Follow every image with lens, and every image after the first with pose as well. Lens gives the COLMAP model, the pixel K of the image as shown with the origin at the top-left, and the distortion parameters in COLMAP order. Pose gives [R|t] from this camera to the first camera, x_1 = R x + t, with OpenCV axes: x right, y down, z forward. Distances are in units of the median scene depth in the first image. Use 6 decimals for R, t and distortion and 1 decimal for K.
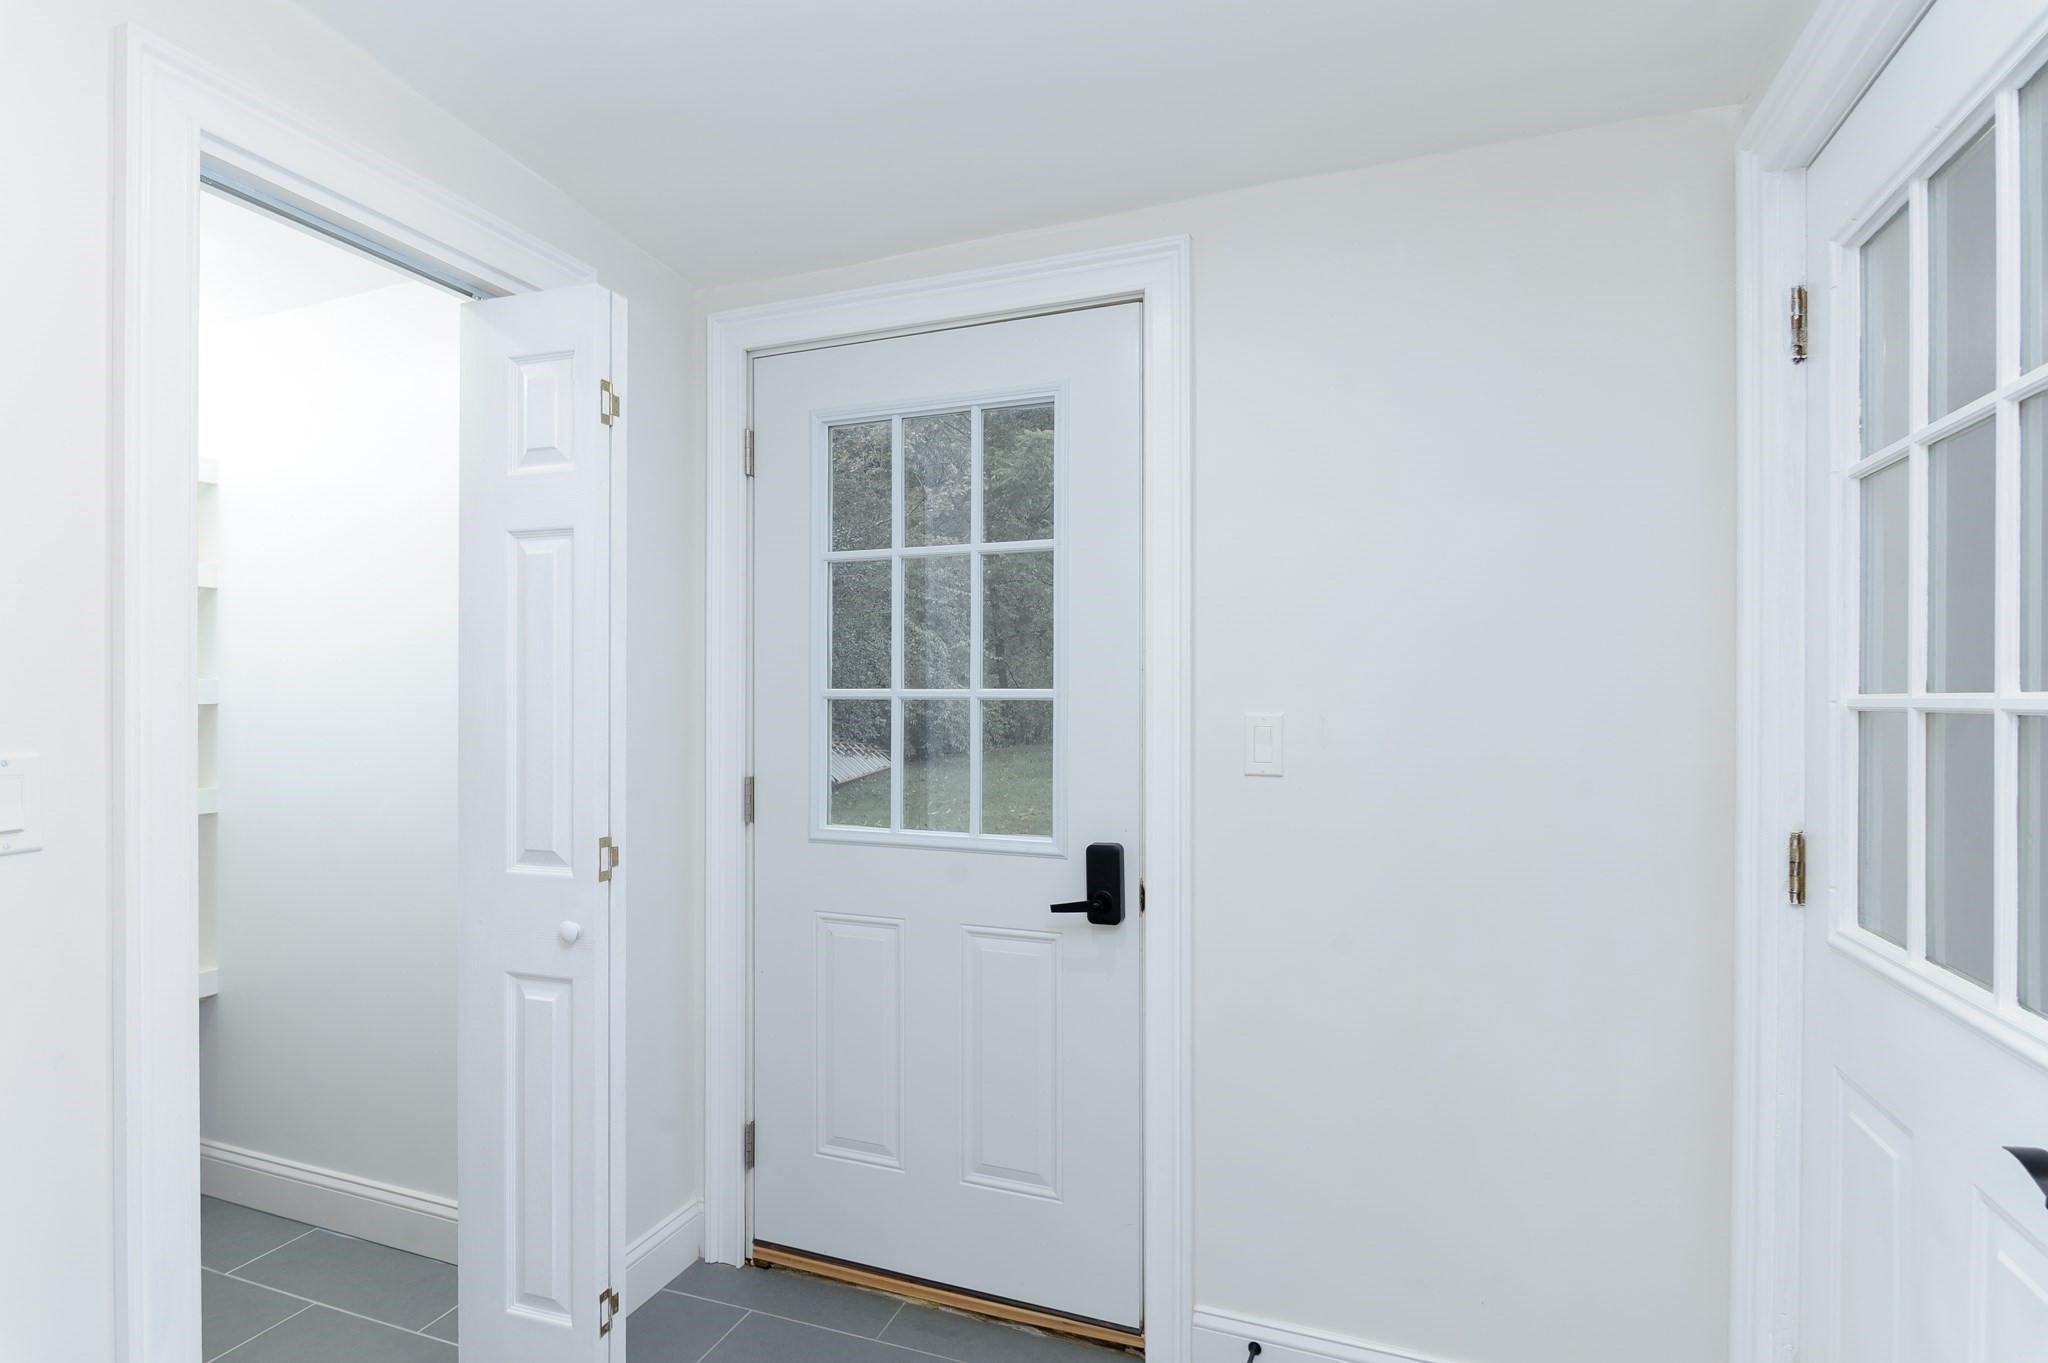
lens RADIAL K [[980.1, 0, 1024.0], [0, 980.1, 681.5], [0, 0, 1]] dist [0.003962, 0.000552]
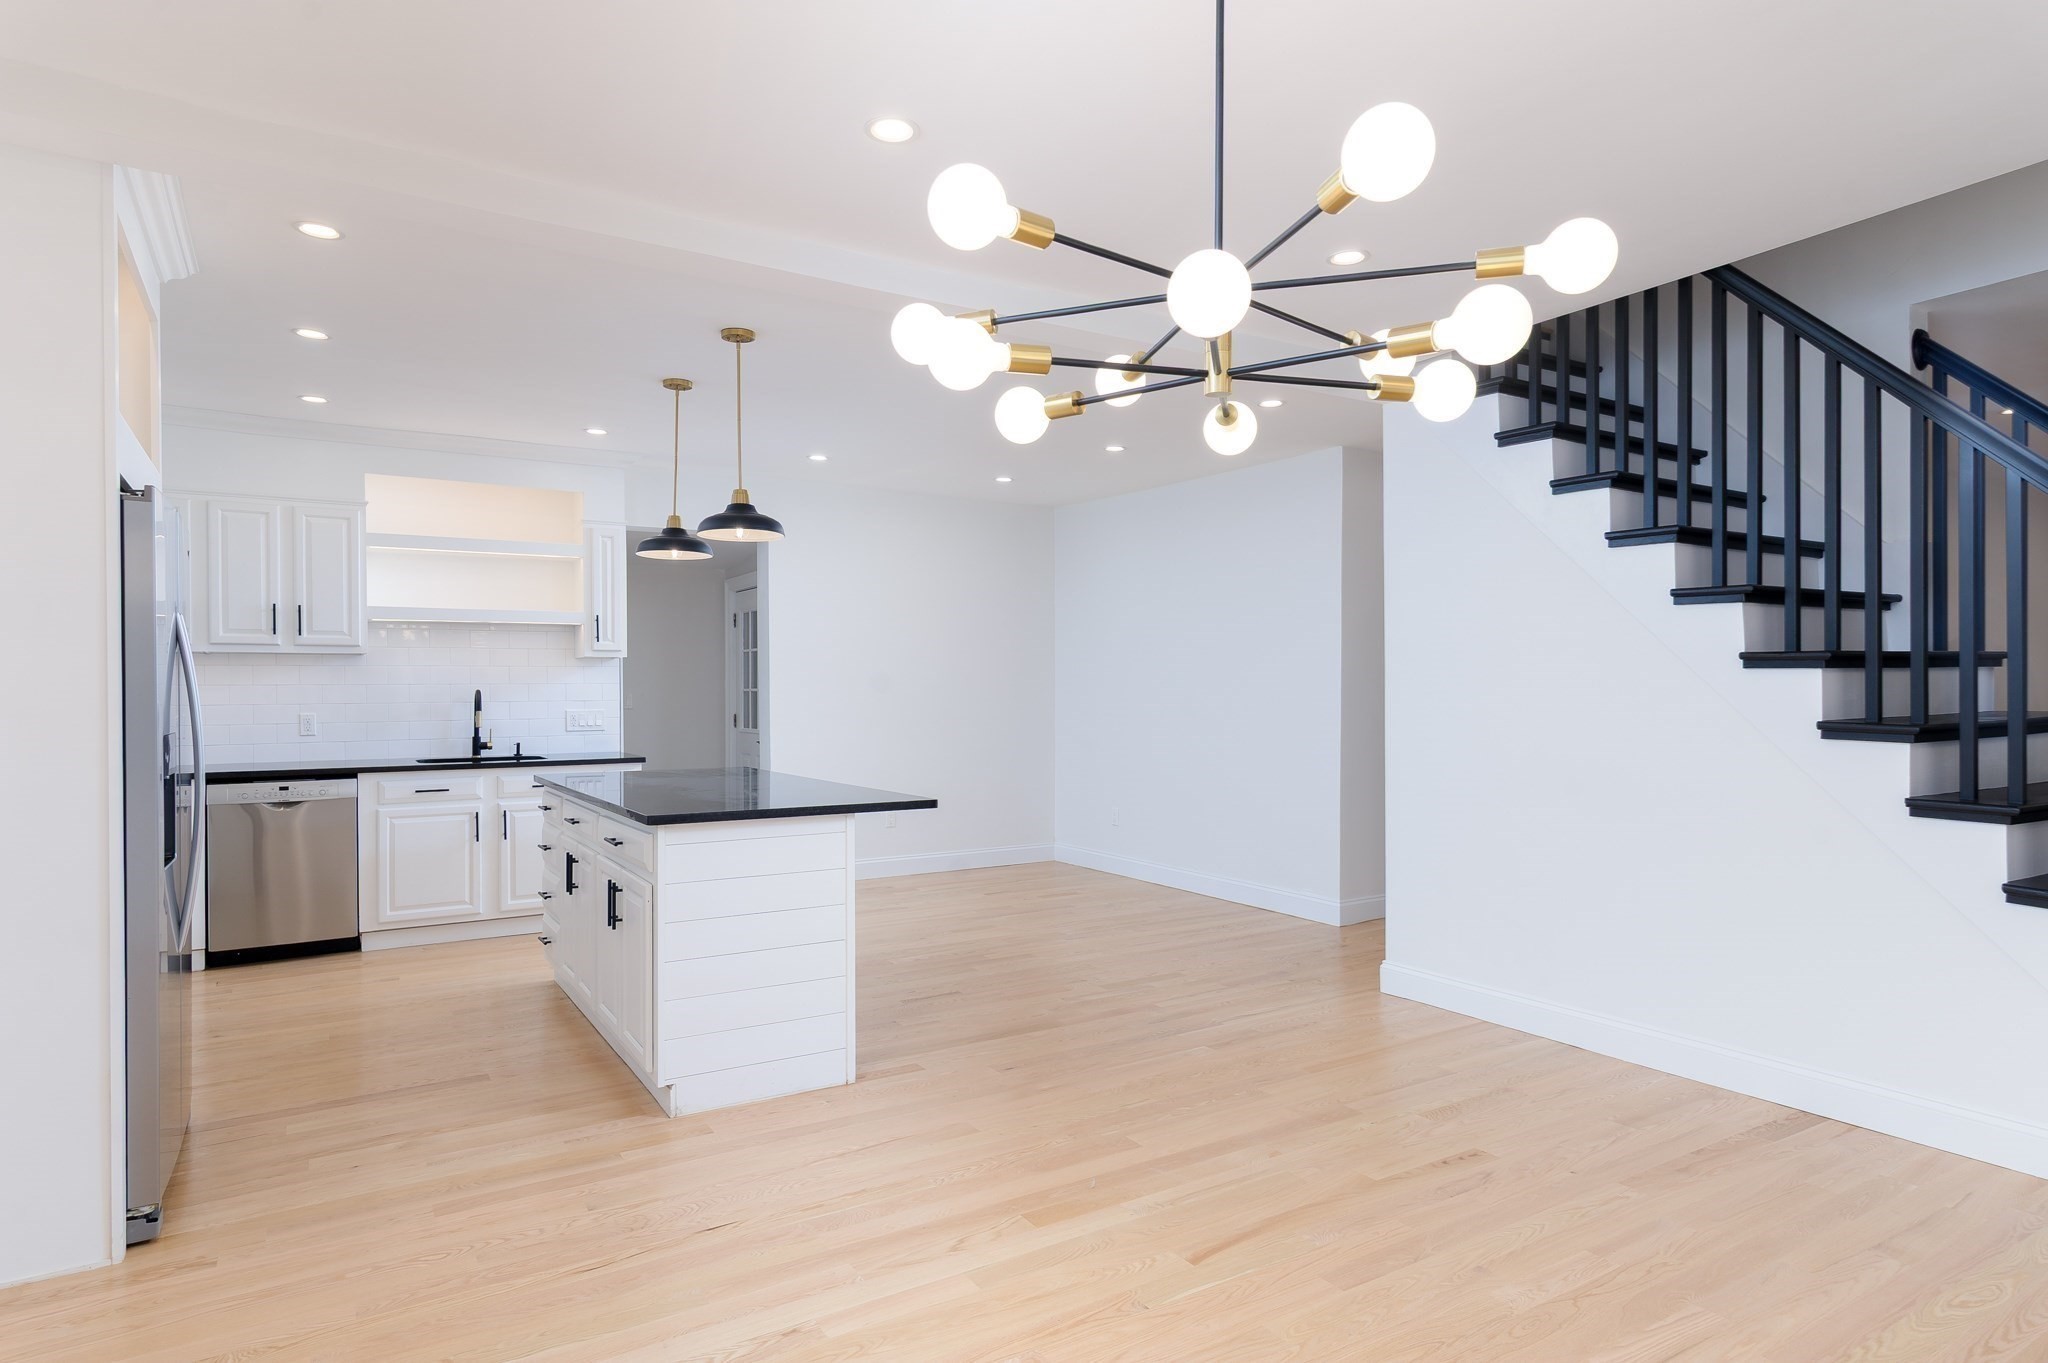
lens RADIAL K [[1146.3, 0, 1012.5], [0, 1146.3, 691.3], [0, 0, 1]] dist [0.006558, 0.000927]
pose [[0.601862, -0.002442, 0.798596, -3.628175], [0.002914, 0.999995, 0.000862, 0.024169], [-0.798595, 0.001808, 0.601866, -4.372857]]
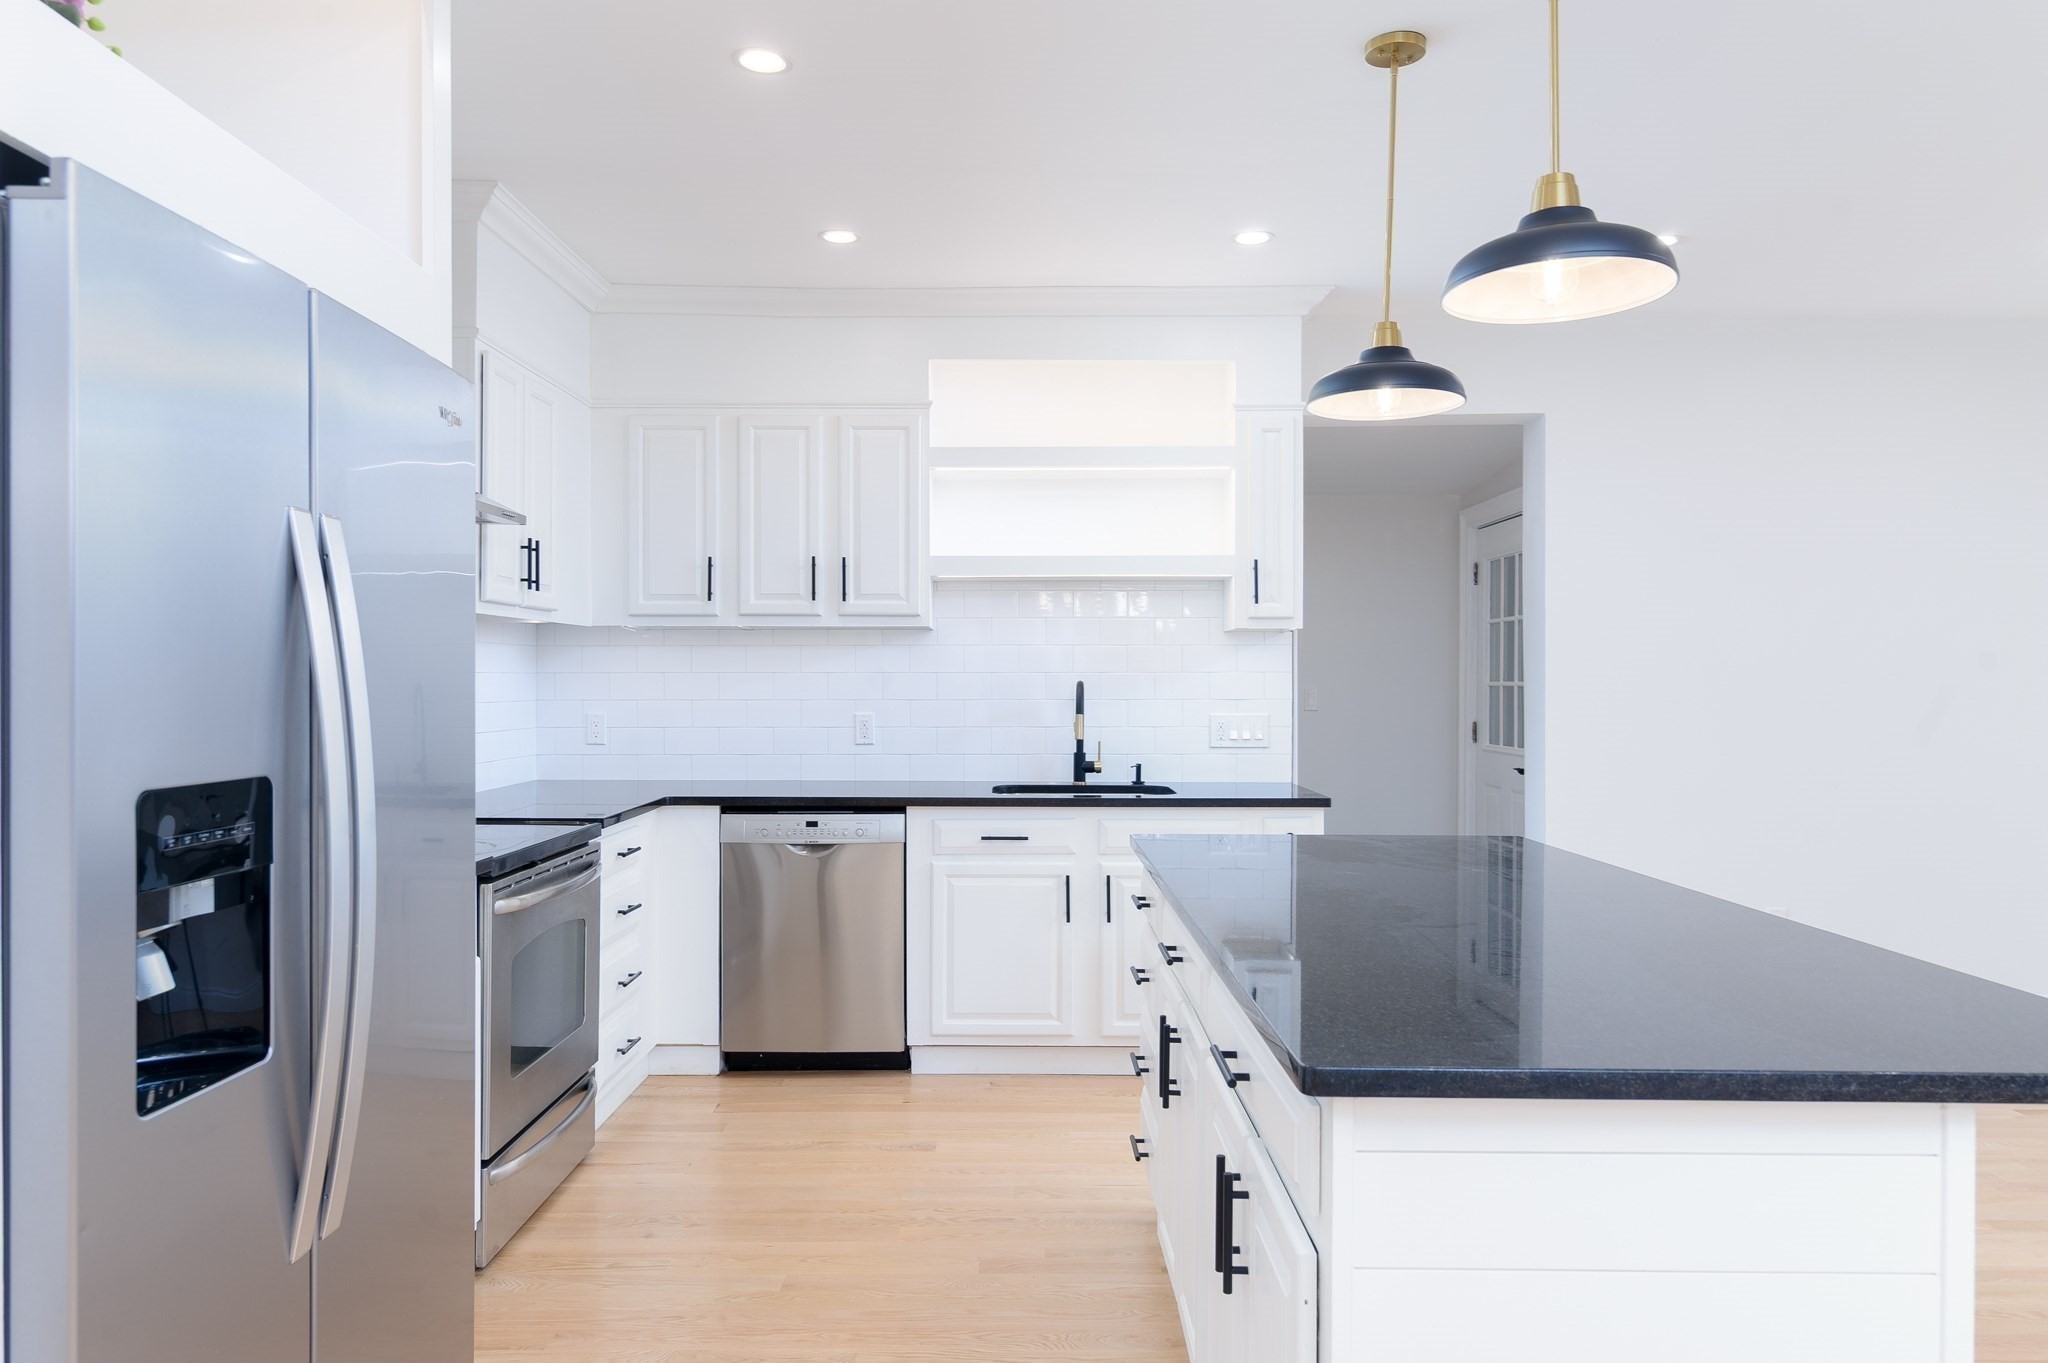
lens RADIAL K [[1326.1, 0, 1014.0], [0, 1326.1, 689.2], [0, 0, 1]] dist [-0.000032, -0.001979]
pose [[0.932246, 0.001727, 0.361821, -2.597534], [-0.004088, 0.999975, 0.005760, 0.016897], [-0.361802, -0.006849, 0.932230, -2.972840]]
